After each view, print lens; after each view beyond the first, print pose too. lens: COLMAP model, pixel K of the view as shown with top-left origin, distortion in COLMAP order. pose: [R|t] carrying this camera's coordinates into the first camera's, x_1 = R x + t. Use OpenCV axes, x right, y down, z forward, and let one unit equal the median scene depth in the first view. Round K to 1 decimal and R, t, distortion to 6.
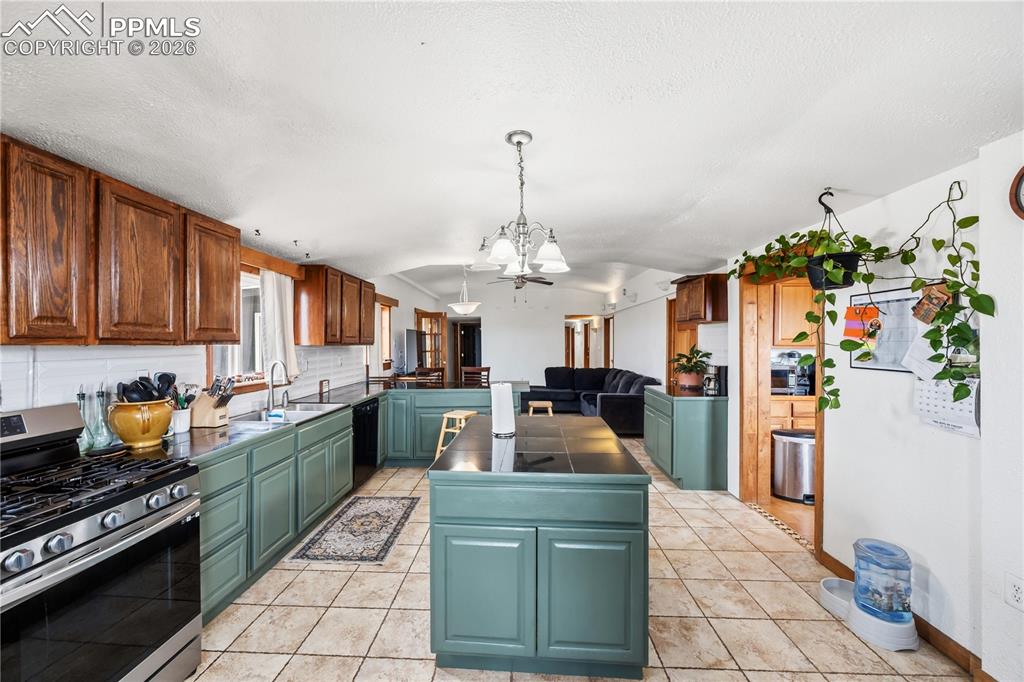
lens RADIAL K [[393.9, 0, 511.7], [0, 393.9, 344.8], [0, 0, 1]] dist [0.000922, 0.000095]
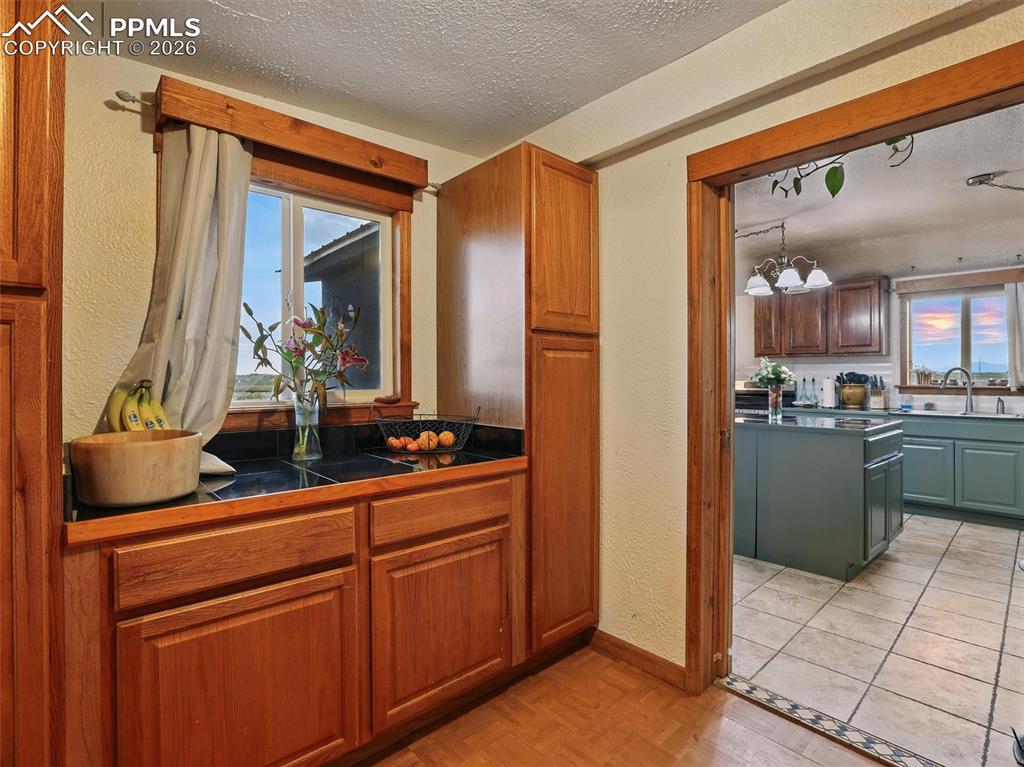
lens RADIAL K [[496.9, 0, 506.6], [0, 496.9, 378.6], [0, 0, 1]] dist [-0.000189, 0.000021]
pose [[-0.712335, 0.004835, -0.701823, 1.640914], [-0.003706, 0.999936, 0.010651, 0.075648], [0.701830, 0.010188, -0.712271, 1.329919]]
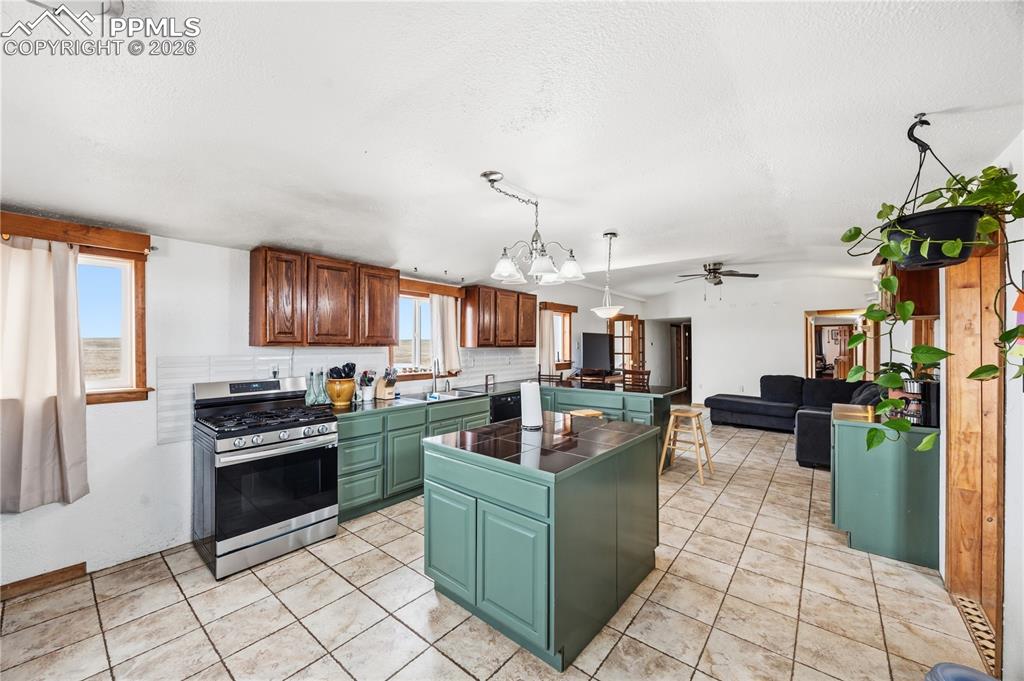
lens RADIAL K [[393.9, 0, 517.8], [0, 393.9, 342.0], [0, 0, 1]] dist [0.000922, 0.000095]
pose [[0.801039, -0.001189, -0.598611, 0.606637], [-0.006263, 0.999927, -0.010367, -0.005066], [0.598580, 0.012054, 0.800972, 0.065439]]
